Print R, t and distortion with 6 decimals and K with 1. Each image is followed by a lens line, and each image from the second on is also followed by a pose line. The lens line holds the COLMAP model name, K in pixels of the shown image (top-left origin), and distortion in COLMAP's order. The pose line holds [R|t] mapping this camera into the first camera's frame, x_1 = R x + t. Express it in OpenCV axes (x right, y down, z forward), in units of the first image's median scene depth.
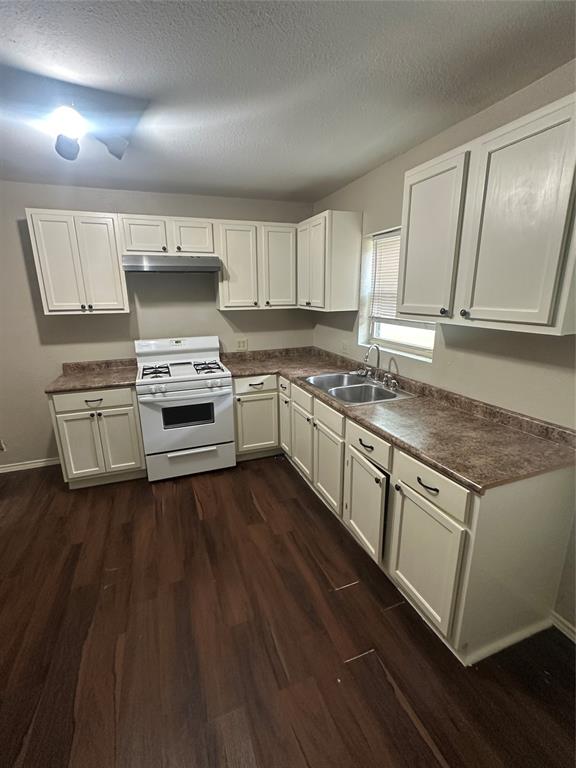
lens RADIAL K [[341.4, 0, 288.5], [0, 341.4, 380.6], [0, 0, 1]] dist [-0.004384, -0.000817]
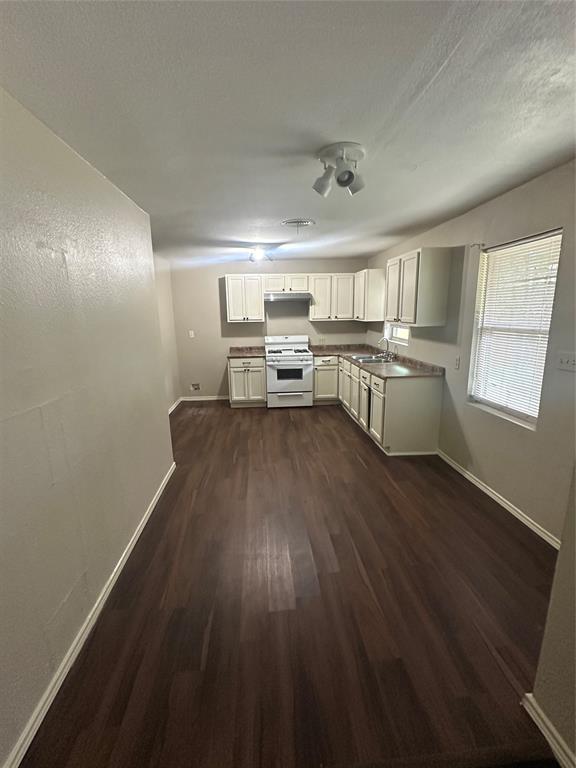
lens RADIAL K [[341.4, 0, 288.8], [0, 341.4, 379.4], [0, 0, 1]] dist [-0.004384, -0.000817]
pose [[0.958613, 0.051903, -0.279941, 0.245302], [-0.065818, 0.997008, -0.040530, 0.209814], [0.277000, 0.057278, 0.959161, -0.855951]]
